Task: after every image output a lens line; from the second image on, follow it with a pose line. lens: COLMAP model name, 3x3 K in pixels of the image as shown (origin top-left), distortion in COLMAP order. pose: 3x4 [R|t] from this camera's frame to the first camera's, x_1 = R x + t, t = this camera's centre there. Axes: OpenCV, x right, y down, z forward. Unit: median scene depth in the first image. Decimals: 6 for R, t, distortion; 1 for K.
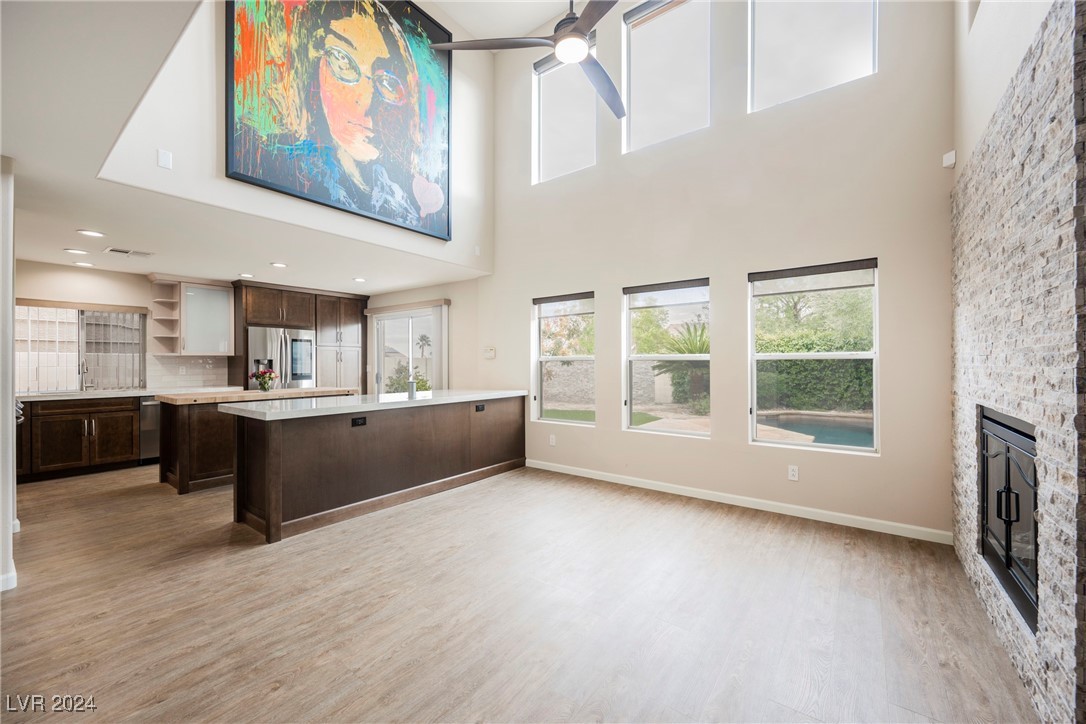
lens RADIAL K [[423.1, 0, 545.0], [0, 423.1, 362.5], [0, 0, 1]] dist [0.001377, 0.000025]
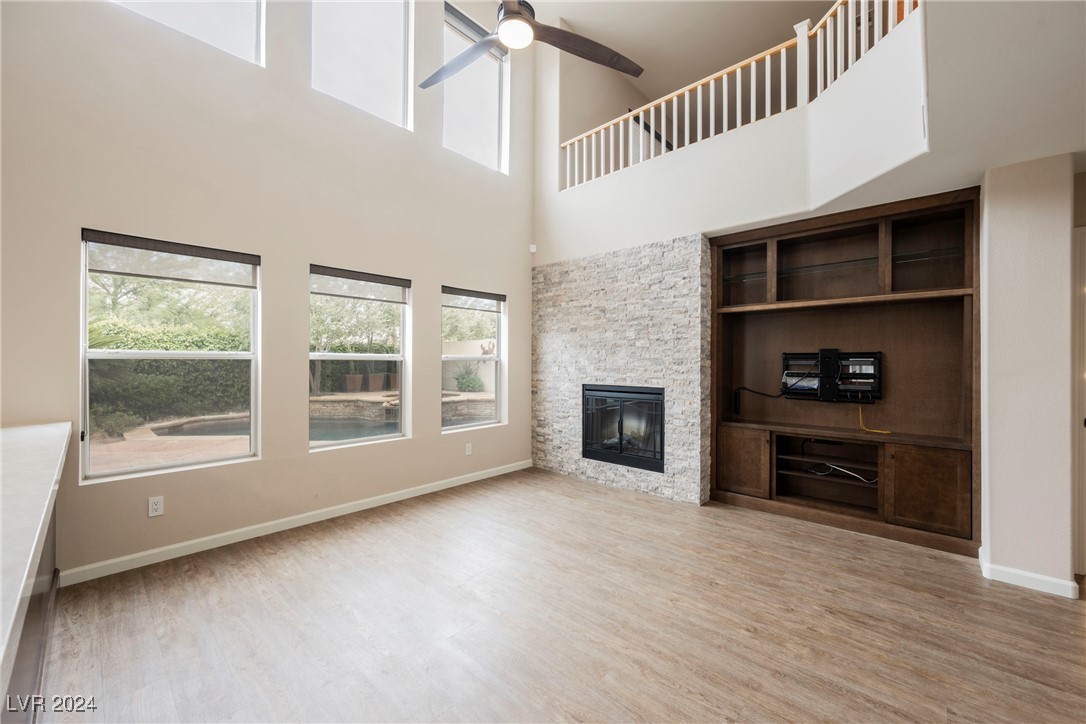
lens RADIAL K [[423.1, 0, 544.8], [0, 423.1, 360.0], [0, 0, 1]] dist [0.001377, 0.000025]
pose [[0.107620, 0.005596, 0.994176, -0.621265], [-0.001943, 0.999983, -0.005418, -0.002914], [-0.994190, -0.001348, 0.107629, 0.589462]]
